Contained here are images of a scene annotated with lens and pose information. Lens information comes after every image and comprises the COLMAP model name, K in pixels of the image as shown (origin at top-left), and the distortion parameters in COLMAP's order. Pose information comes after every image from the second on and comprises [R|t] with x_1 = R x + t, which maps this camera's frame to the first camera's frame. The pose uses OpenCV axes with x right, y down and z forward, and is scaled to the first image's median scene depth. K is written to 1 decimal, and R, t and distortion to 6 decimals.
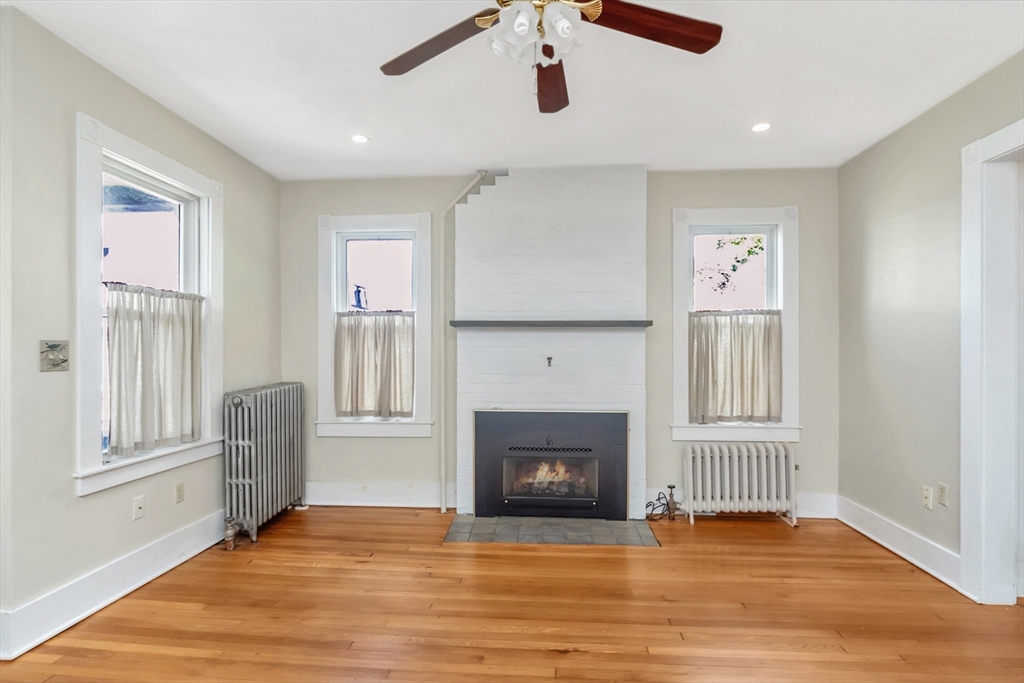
lens RADIAL K [[524.6, 0, 511.2], [0, 524.6, 353.3], [0, 0, 1]] dist [-0.001756, -0.000601]
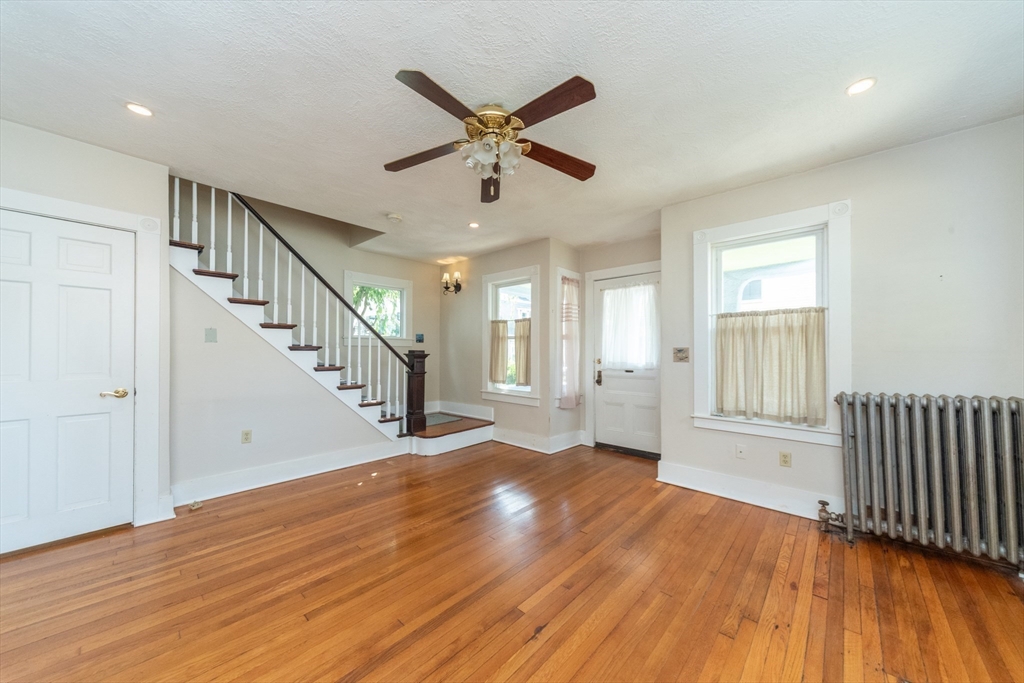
lens RADIAL K [[358.3, 0, 514.5], [0, 358.3, 347.8], [0, 0, 1]] dist [0.001495, 0.000096]
pose [[-0.614649, -0.006610, -0.788773, 0.569163], [-0.005014, 0.999977, -0.004473, -0.011542], [0.788785, 0.001205, -0.614668, 1.116266]]
